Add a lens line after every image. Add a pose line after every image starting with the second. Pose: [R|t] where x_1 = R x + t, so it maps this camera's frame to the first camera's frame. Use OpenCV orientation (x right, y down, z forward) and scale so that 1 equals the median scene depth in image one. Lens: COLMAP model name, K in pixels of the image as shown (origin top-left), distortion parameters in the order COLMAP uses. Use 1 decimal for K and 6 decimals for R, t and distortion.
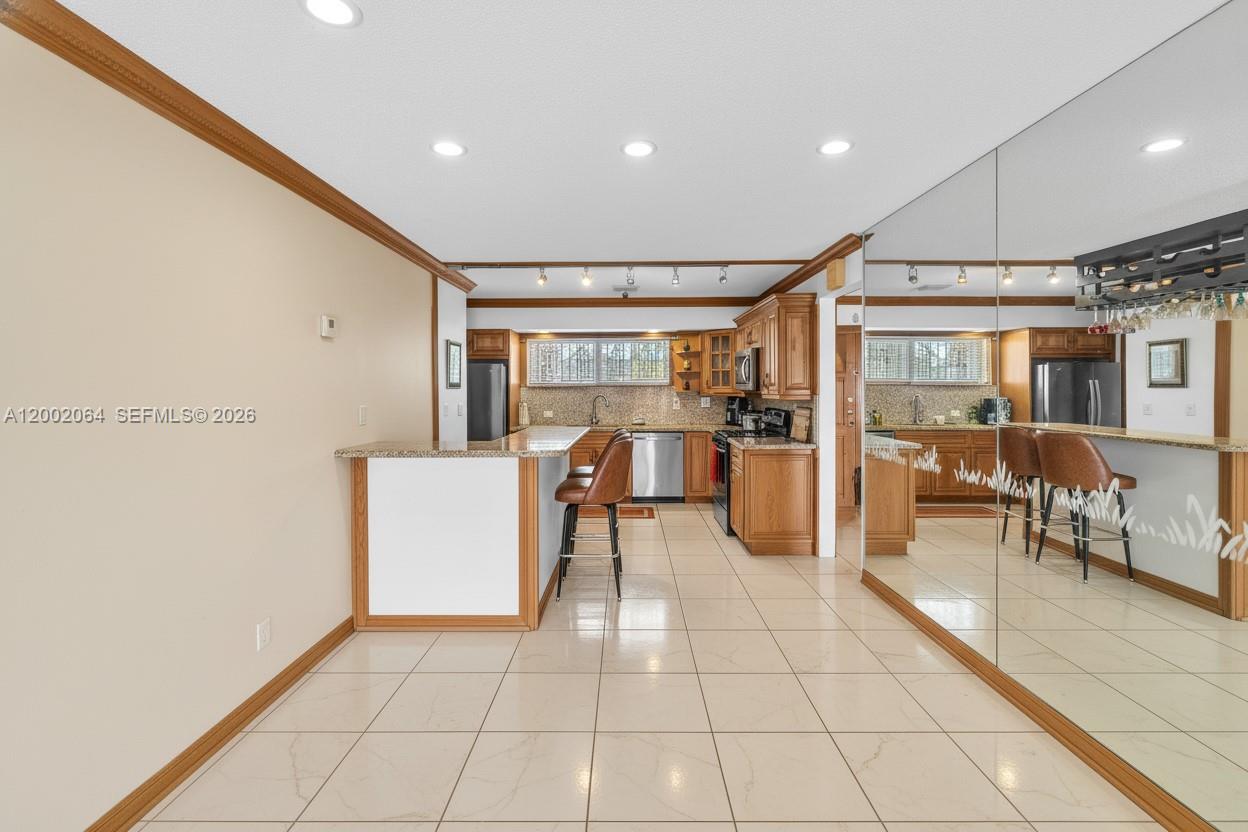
lens RADIAL K [[551.1, 0, 611.7], [0, 551.1, 387.8], [0, 0, 1]] dist [-0.001590, -0.000081]
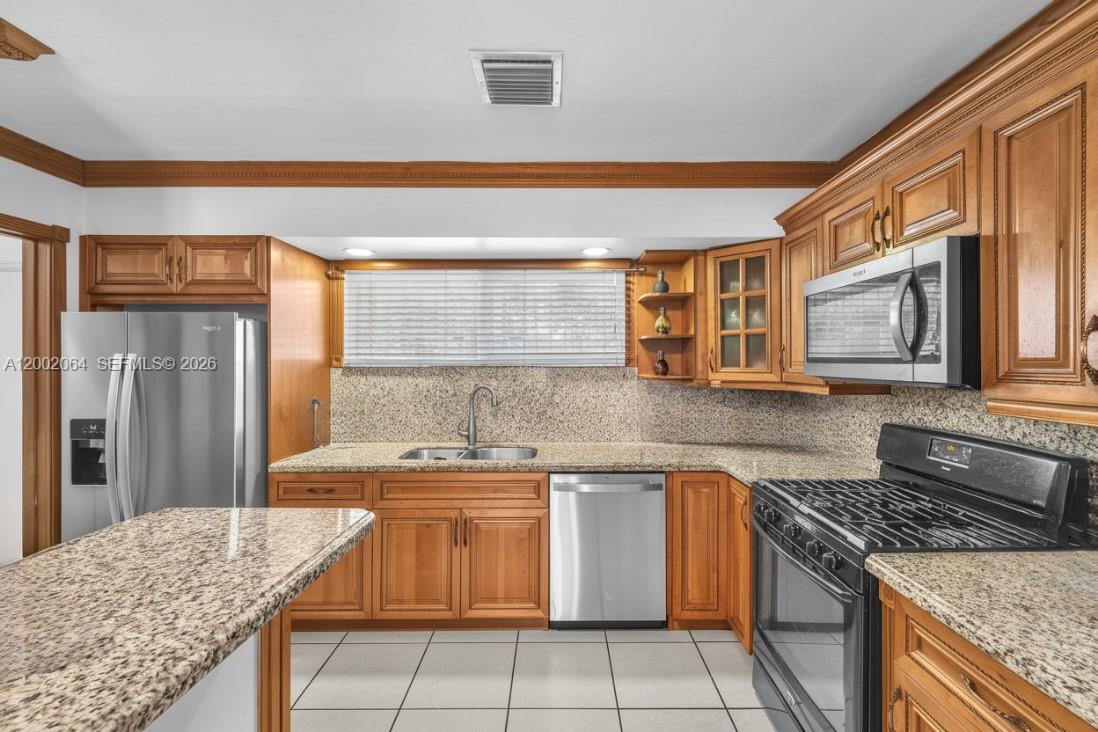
lens RADIAL K [[424.8, 0, 553.3], [0, 424.8, 360.2], [0, 0, 1]] dist [0.002078, 0.000239]
pose [[0.999717, 0.003340, 0.023557, 0.031611], [-0.003174, 0.999970, -0.007088, -0.005337], [-0.023580, 0.007011, 0.999697, 0.639569]]
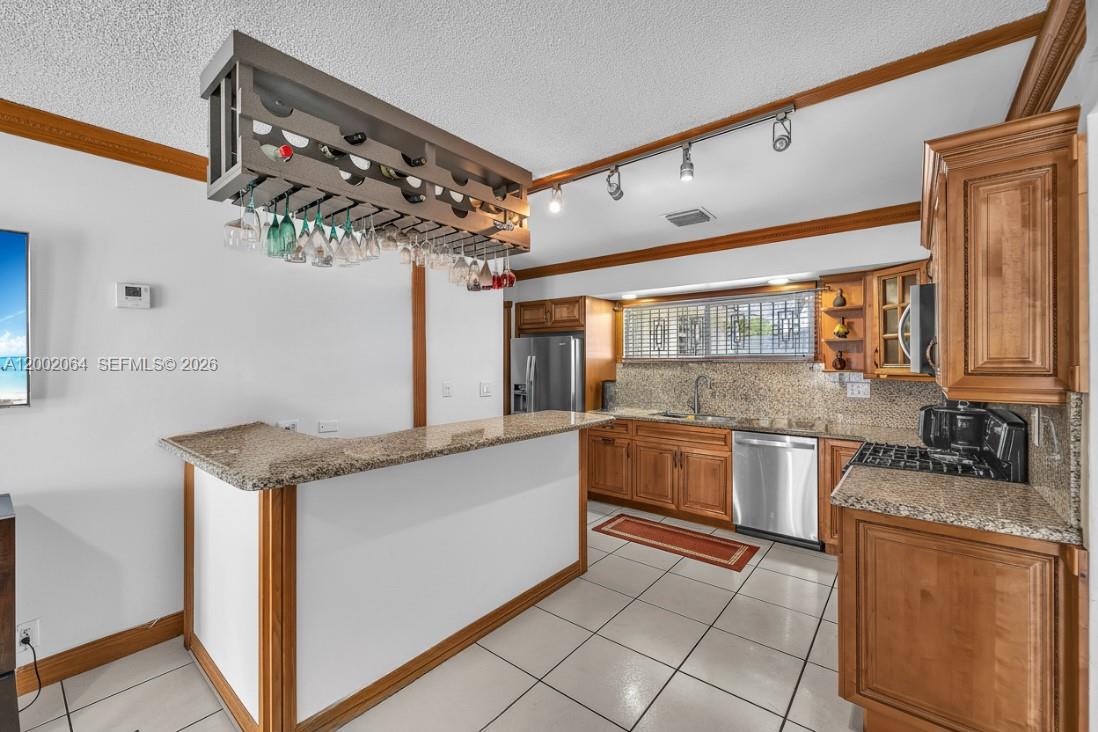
lens RADIAL K [[457.0, 0, 542.8], [0, 457.0, 361.7], [0, 0, 1]] dist [0.013717, 0.000366]
pose [[0.780797, 0.004894, -0.624765, 0.204185], [-0.001741, 0.999982, 0.005657, -0.006482], [0.624782, -0.003329, 0.780792, 0.389500]]
